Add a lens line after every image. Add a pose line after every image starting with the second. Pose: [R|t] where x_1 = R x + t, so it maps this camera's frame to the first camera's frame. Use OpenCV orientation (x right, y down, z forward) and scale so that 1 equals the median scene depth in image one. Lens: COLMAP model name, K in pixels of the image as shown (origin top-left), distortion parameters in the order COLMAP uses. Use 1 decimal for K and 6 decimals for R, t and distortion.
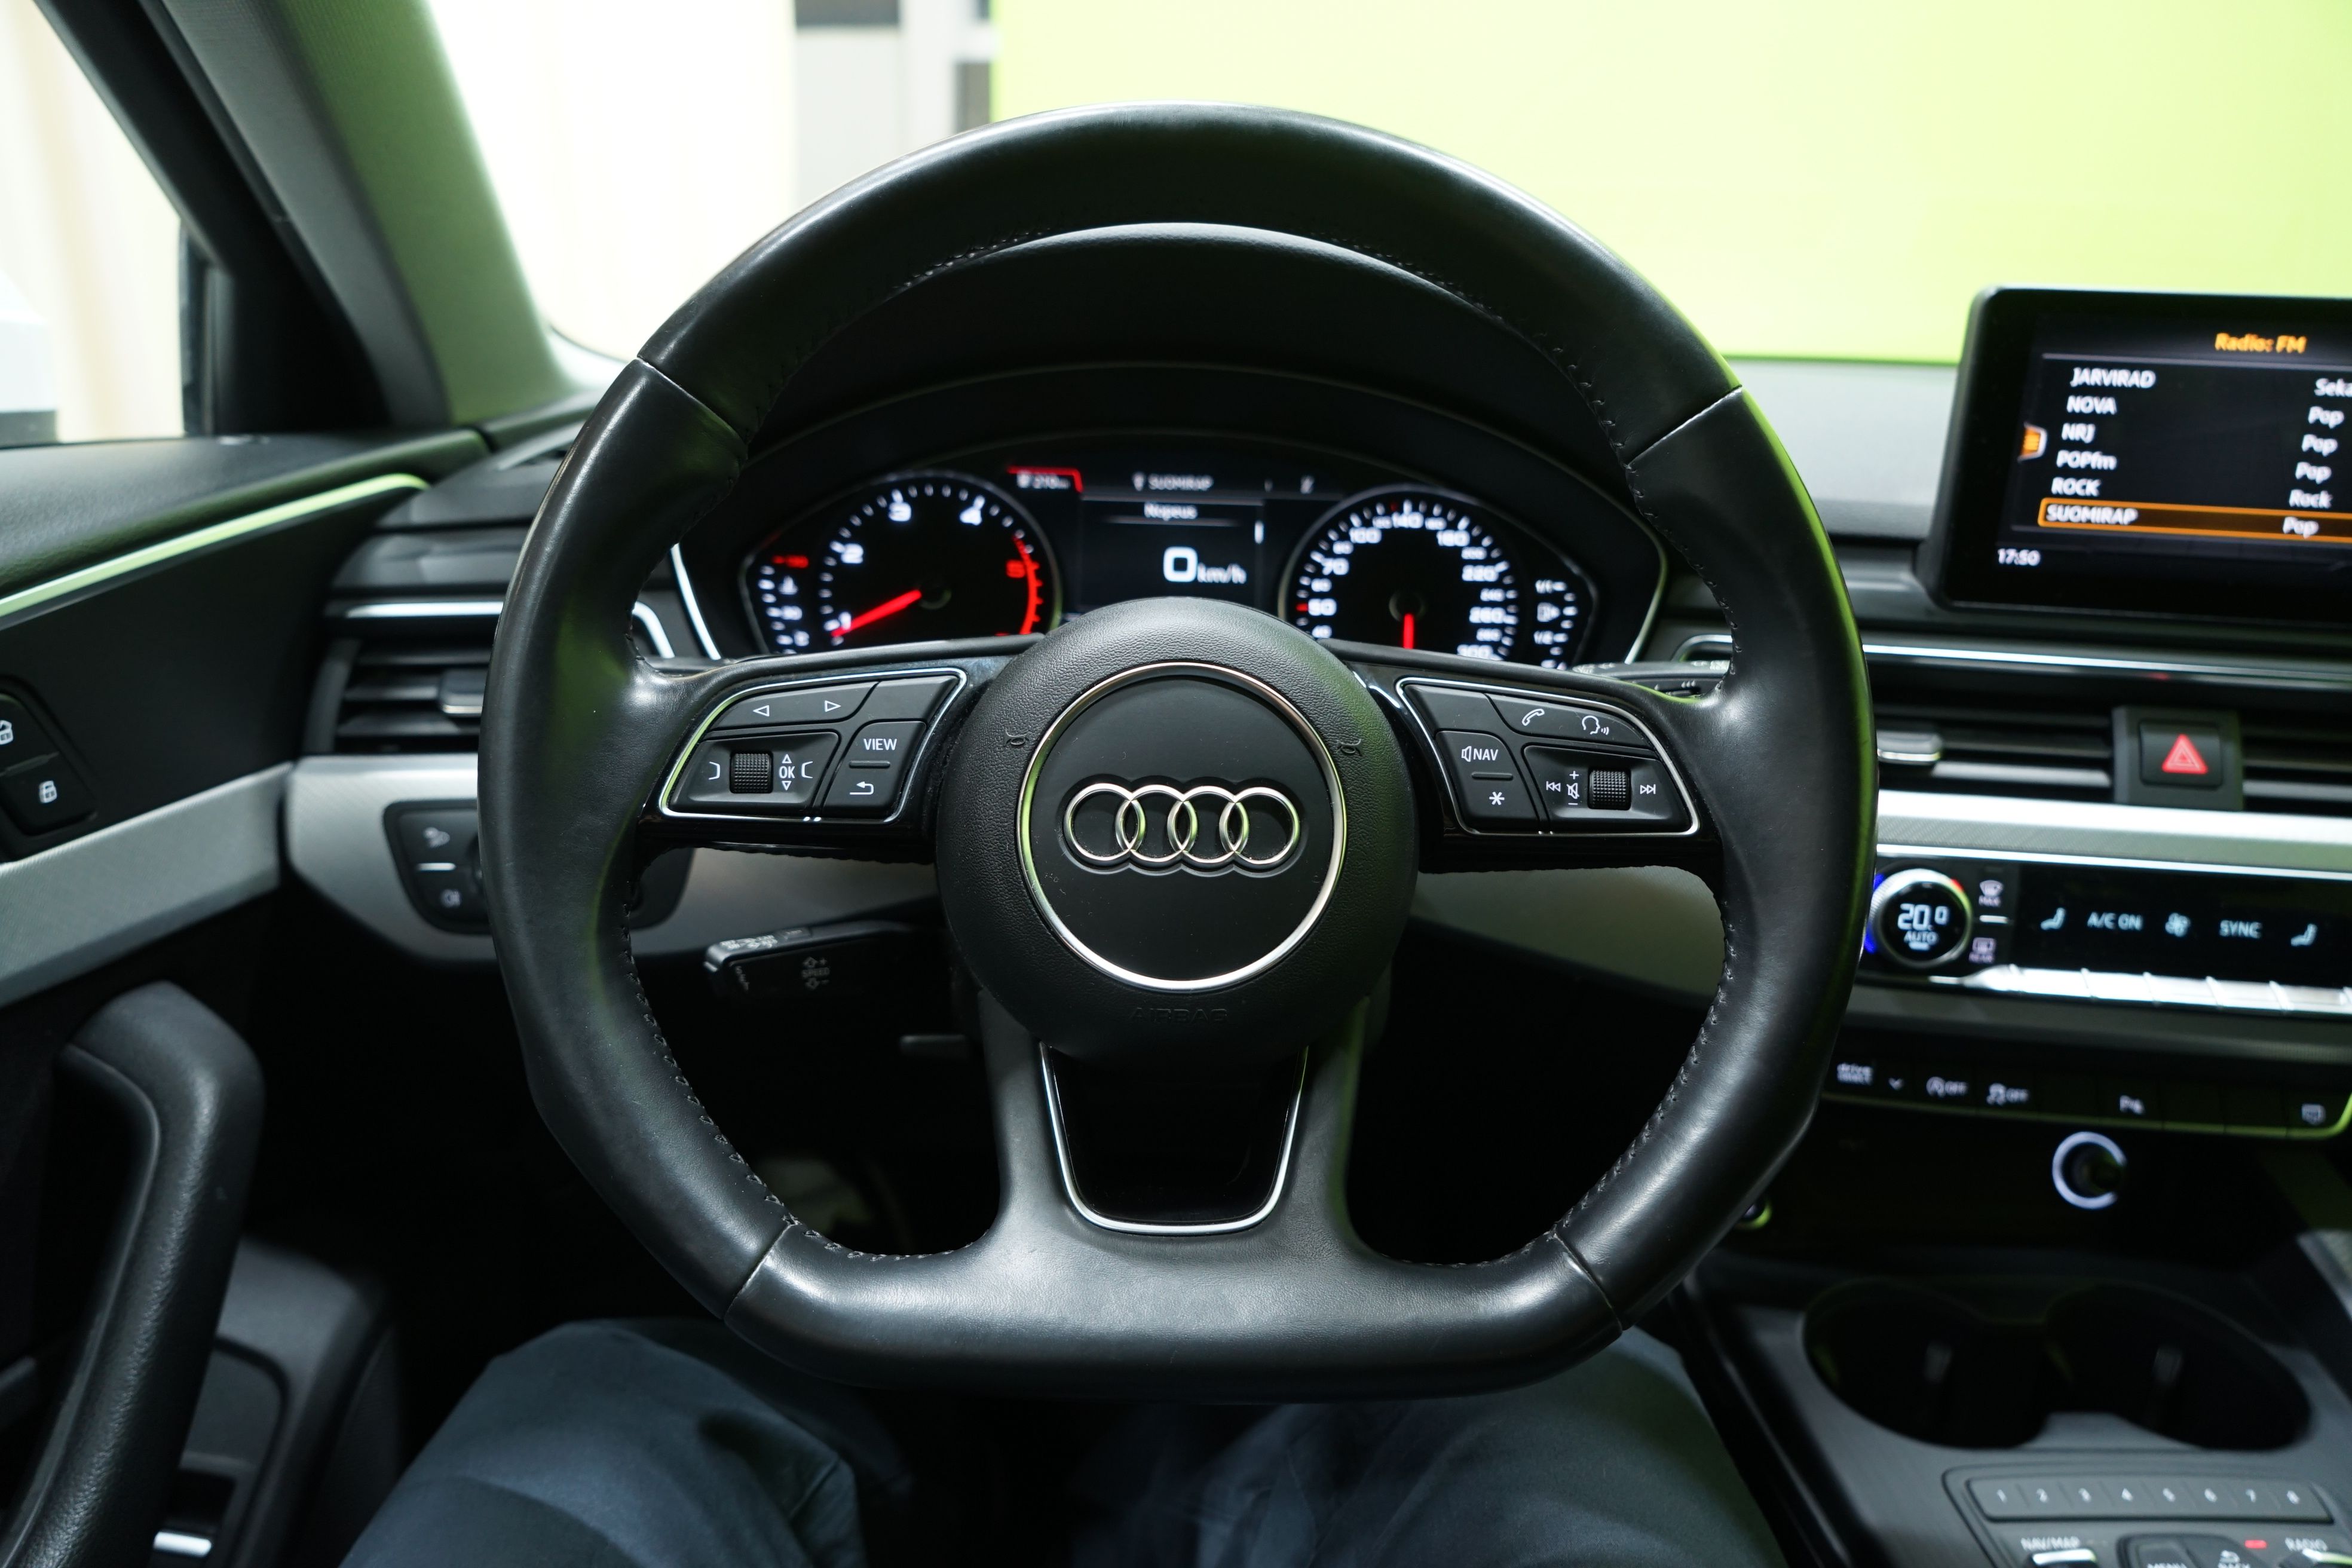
lens RADIAL K [[1621.3, 0, 1176.0], [0, 1621.3, 855.9], [0, 0, 1]] dist [-0.048821, 0.035295]
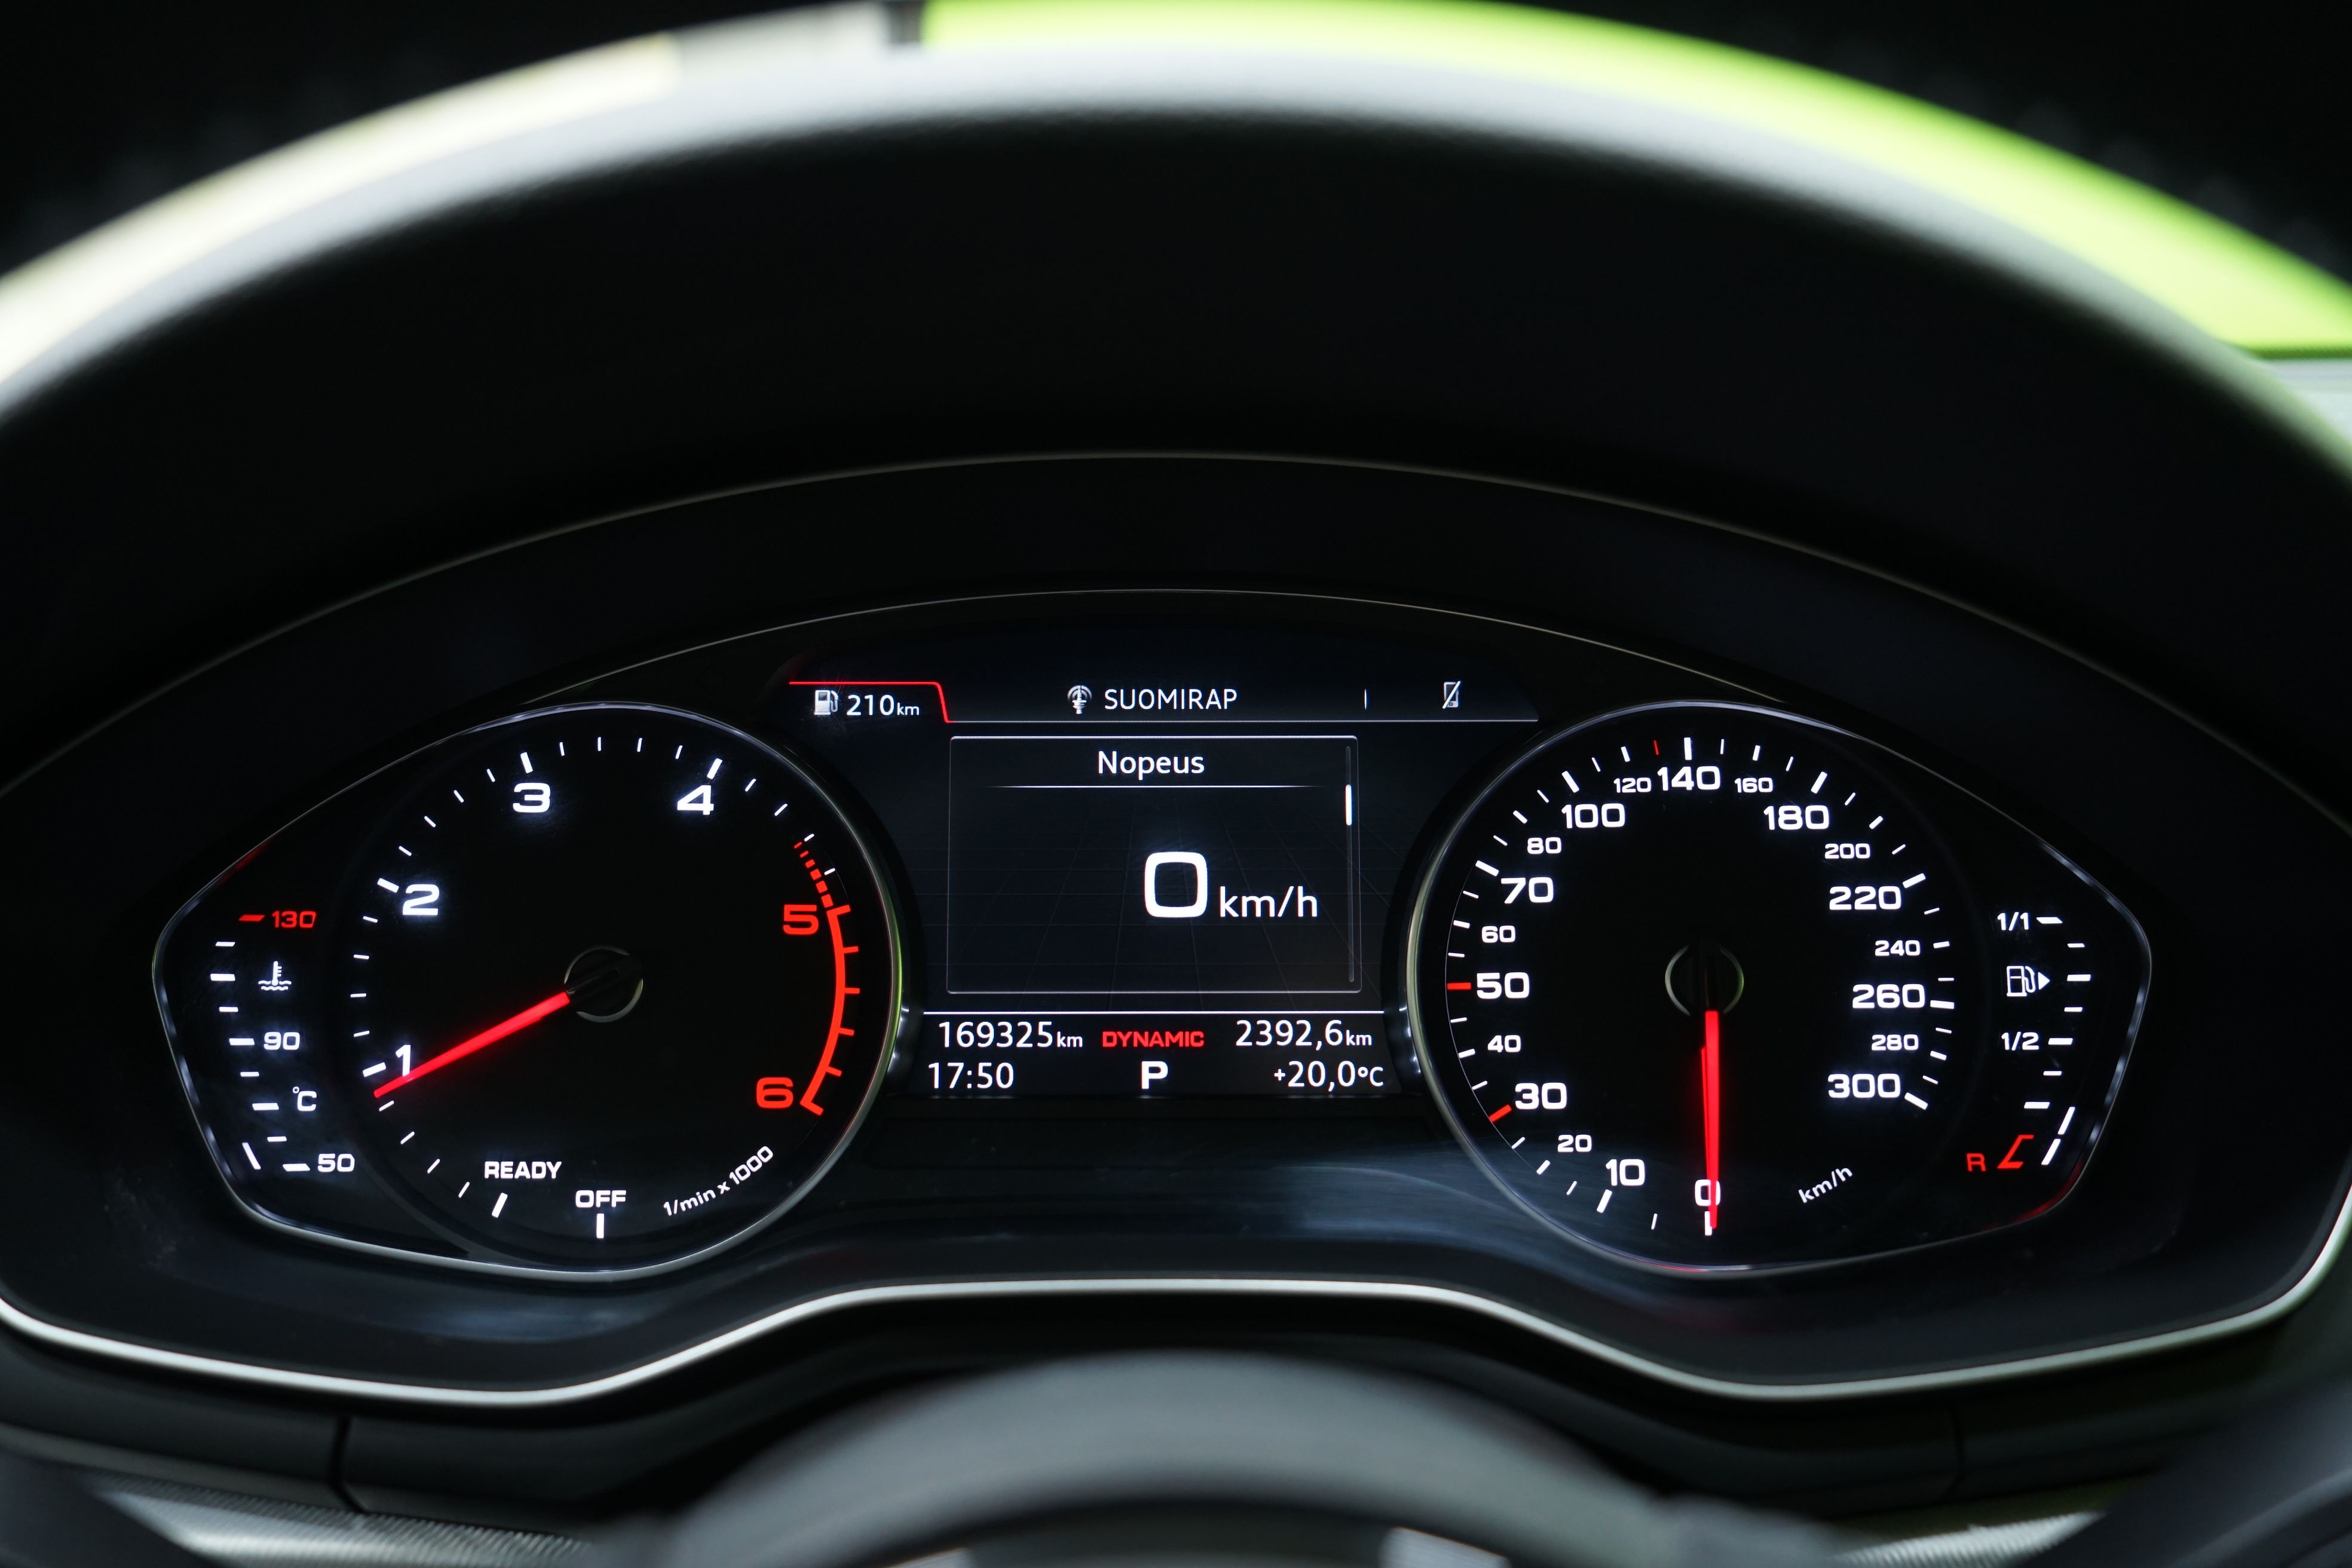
lens RADIAL K [[1998.0, 0, 1176.0], [0, 1998.0, 784.0], [0, 0, 1]] dist [-0.100671, 0.275019]
pose [[0.999442, -0.031781, -0.010249, 0.009712], [0.030818, 0.996040, -0.083400, -0.168289], [0.012859, 0.083038, 0.996463, 0.470125]]
